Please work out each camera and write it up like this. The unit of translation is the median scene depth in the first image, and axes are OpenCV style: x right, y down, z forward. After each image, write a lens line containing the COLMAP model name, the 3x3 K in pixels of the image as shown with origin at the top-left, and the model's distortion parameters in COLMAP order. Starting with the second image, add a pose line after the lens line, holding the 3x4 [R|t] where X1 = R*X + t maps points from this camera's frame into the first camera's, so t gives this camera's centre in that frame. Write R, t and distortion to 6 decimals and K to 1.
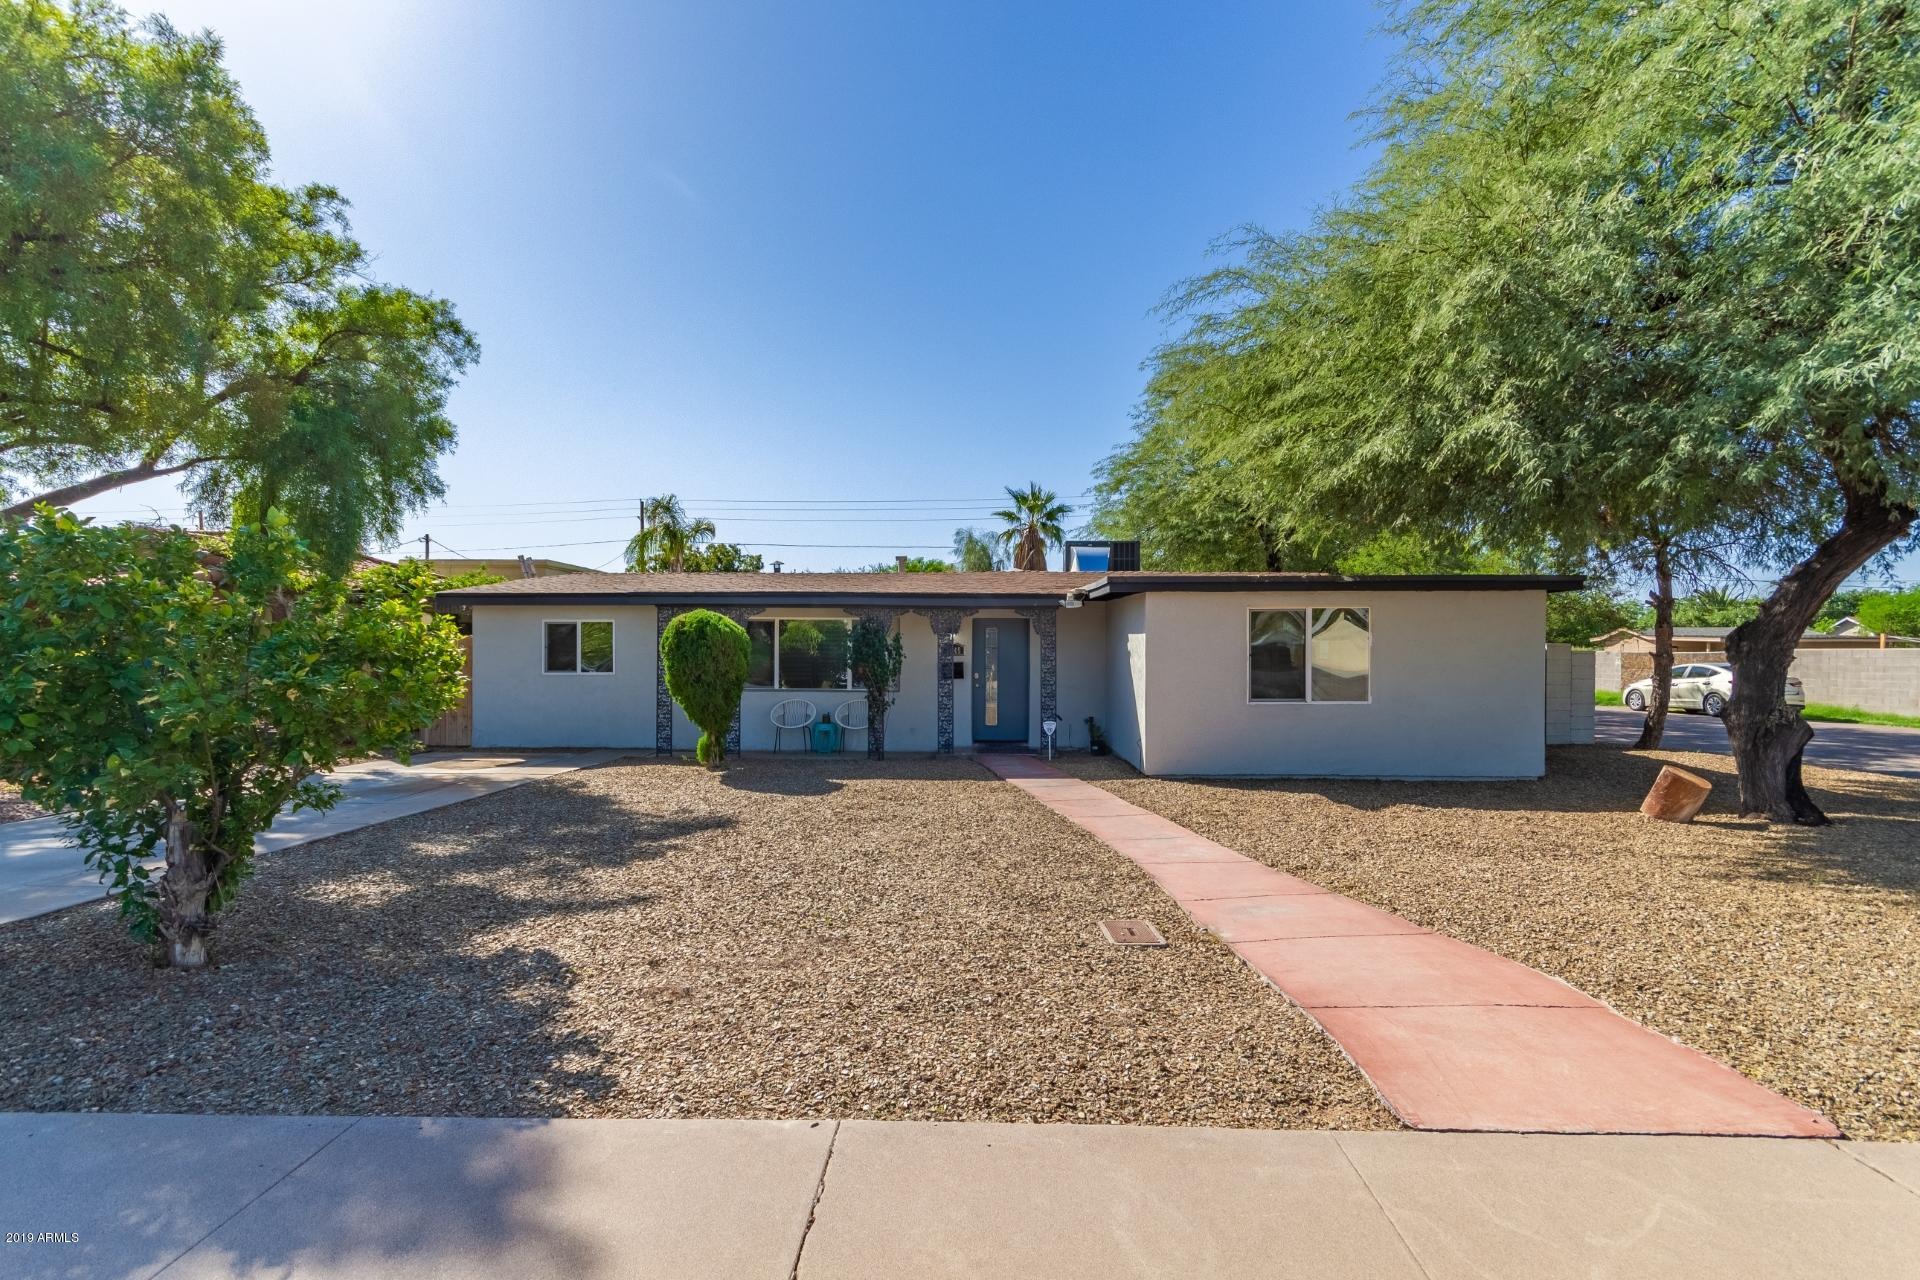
lens RADIAL K [[902.7, 0, 961.1], [0, 902.7, 657.7], [0, 0, 1]] dist [-0.008132, 0.000704]
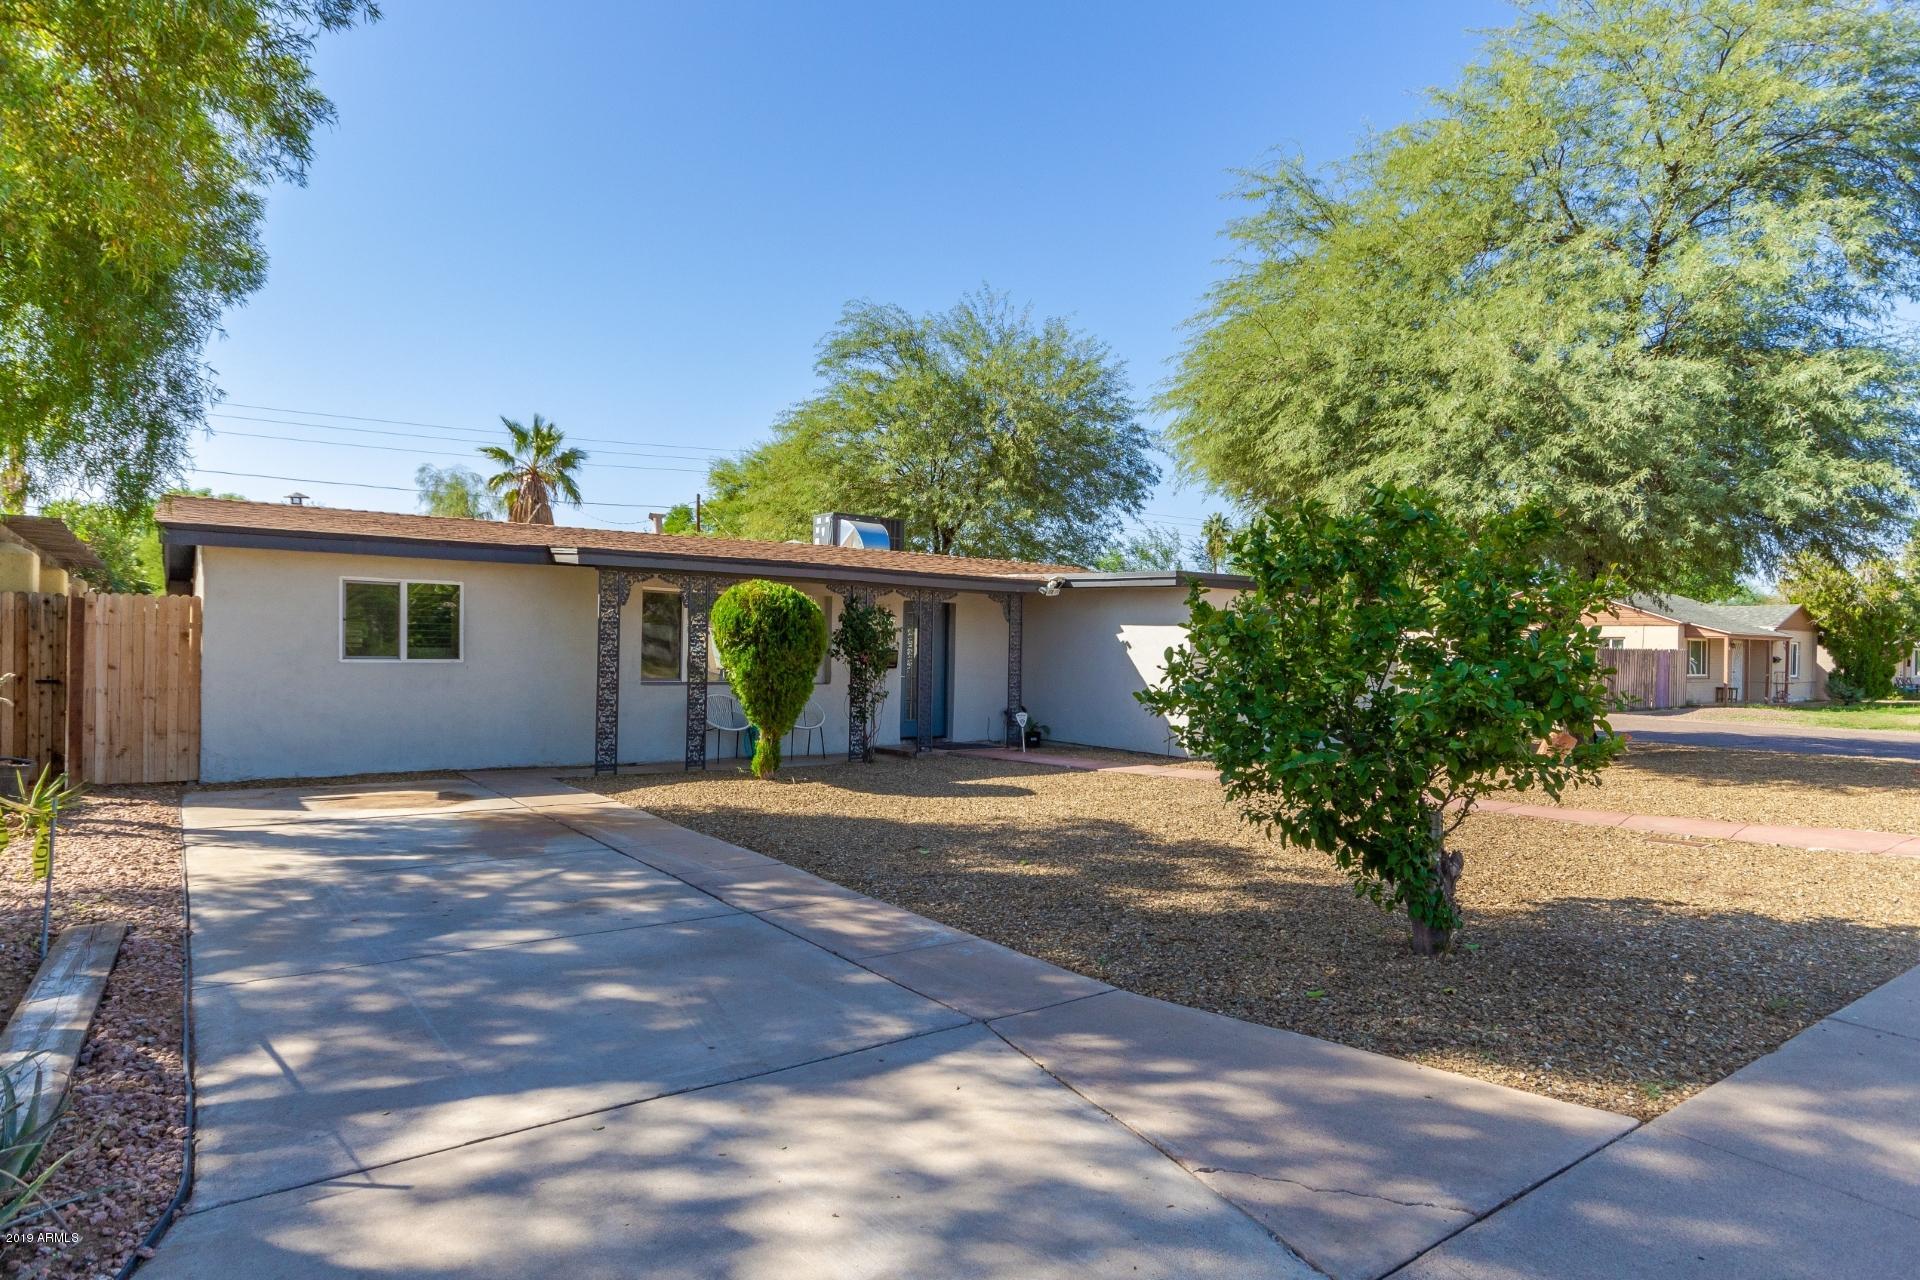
lens RADIAL K [[1111.6, 0, 960.2], [0, 1111.6, 642.5], [0, 0, 1]] dist [-0.002648, -0.000801]
pose [[0.786896, 0.015925, 0.616880, -0.611023], [-0.012853, 0.999873, -0.009417, 0.006750], [-0.616952, -0.000518, 0.787001, 0.106592]]
